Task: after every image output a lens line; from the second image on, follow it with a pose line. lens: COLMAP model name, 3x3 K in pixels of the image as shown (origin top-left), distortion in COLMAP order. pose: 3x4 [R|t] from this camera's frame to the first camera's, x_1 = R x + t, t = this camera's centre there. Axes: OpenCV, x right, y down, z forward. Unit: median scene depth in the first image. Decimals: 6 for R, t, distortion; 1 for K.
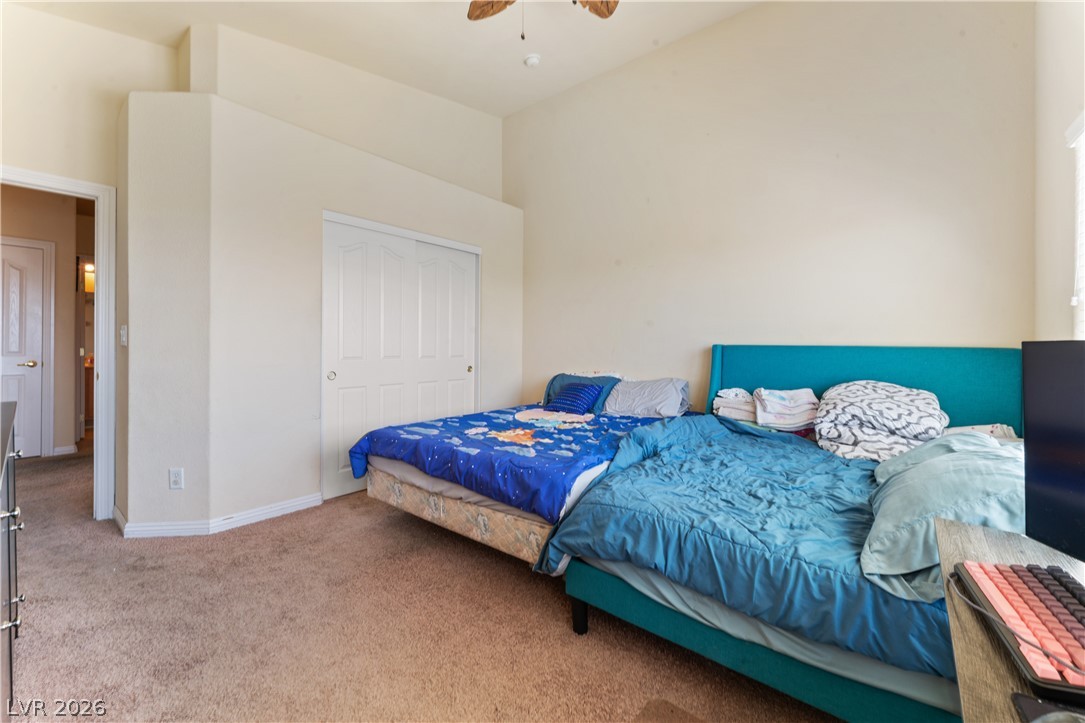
lens RADIAL K [[436.3, 0, 538.6], [0, 436.3, 352.2], [0, 0, 1]] dist [0.002647, 0.000373]
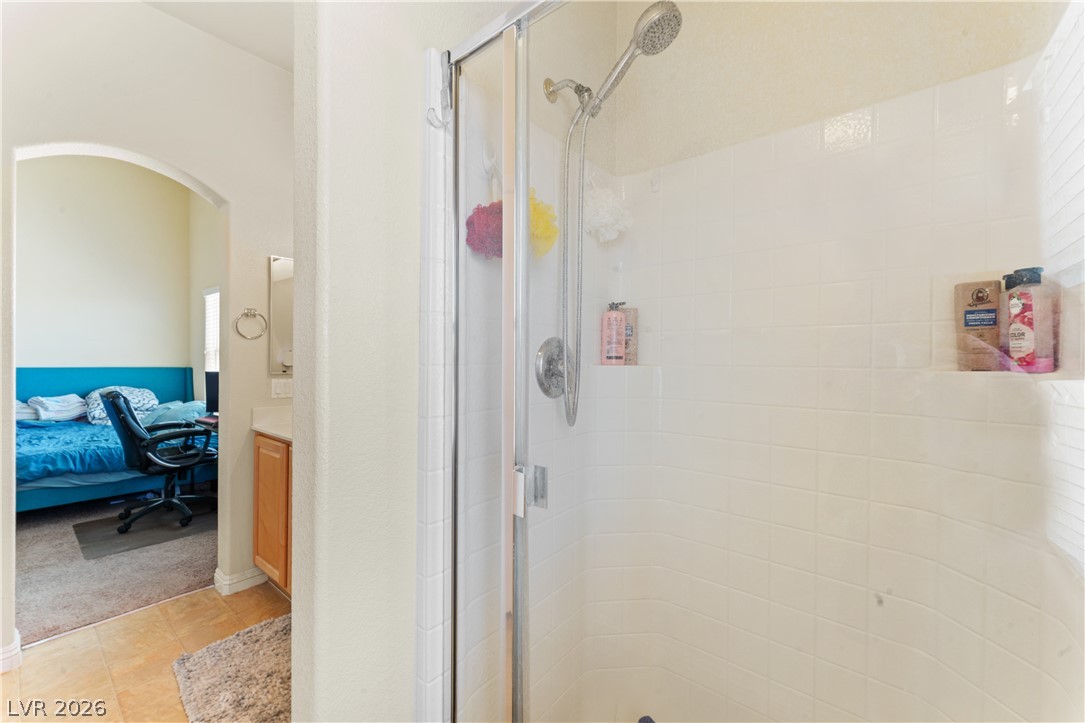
lens RADIAL K [[436.3, 0, 541.5], [0, 436.3, 355.4], [0, 0, 1]] dist [0.002647, 0.000373]
pose [[0.000889, 0.000150, 1.000000, -1.214513], [0.000934, 1.000000, -0.000150, -0.069948], [-0.999999, 0.000934, 0.000889, -0.892670]]
